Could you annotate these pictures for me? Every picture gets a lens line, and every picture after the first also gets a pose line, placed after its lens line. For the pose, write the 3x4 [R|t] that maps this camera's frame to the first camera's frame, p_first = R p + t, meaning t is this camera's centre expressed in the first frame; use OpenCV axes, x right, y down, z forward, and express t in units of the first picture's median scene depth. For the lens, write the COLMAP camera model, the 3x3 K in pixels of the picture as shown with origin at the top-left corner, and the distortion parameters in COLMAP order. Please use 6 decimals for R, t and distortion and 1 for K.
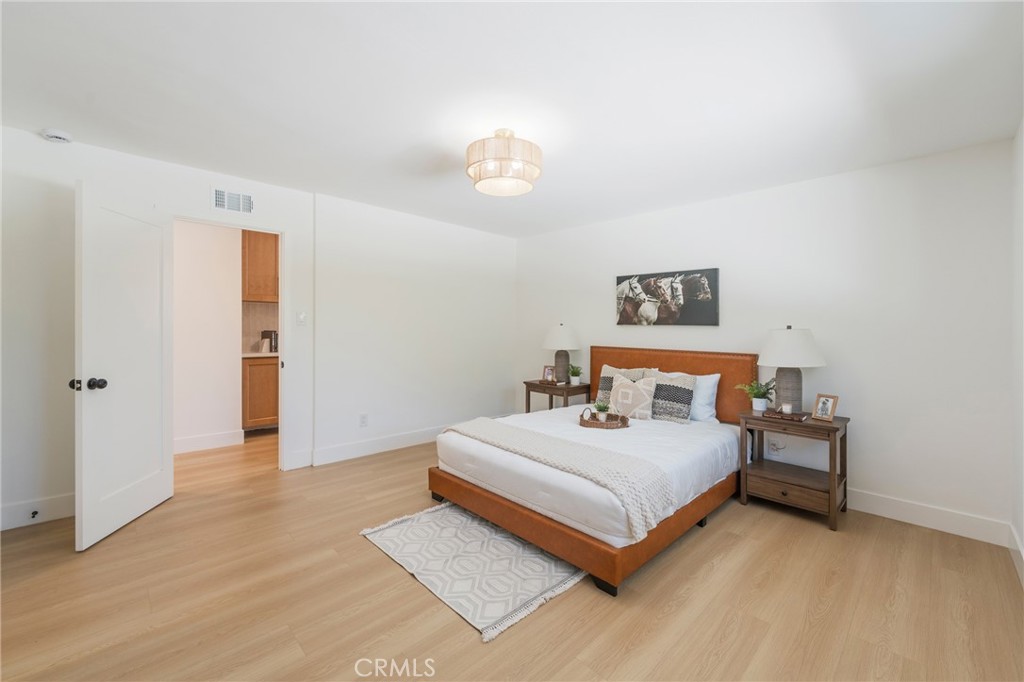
lens RADIAL K [[418.0, 0, 511.6], [0, 418.0, 332.3], [0, 0, 1]] dist [-0.000598, 0.000043]
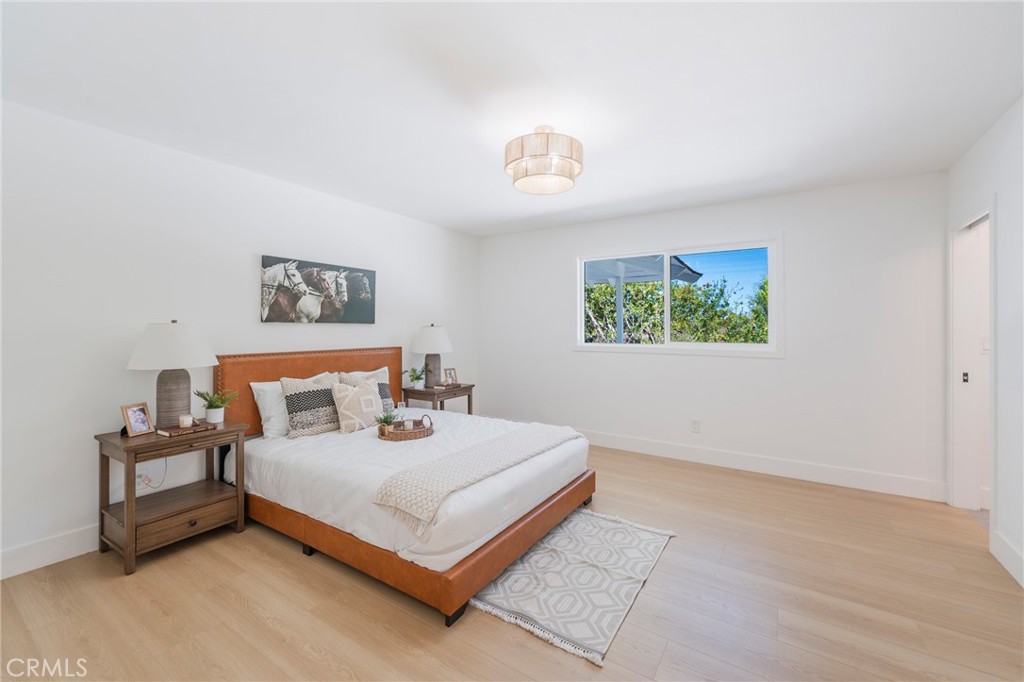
lens RADIAL K [[418.0, 0, 511.6], [0, 418.0, 332.3], [0, 0, 1]] dist [-0.000598, 0.000043]
pose [[-0.218012, -0.028186, 0.975539, -0.588132], [0.004732, 0.999541, 0.029937, -0.021765], [-0.975935, 0.011143, -0.217779, 0.799060]]
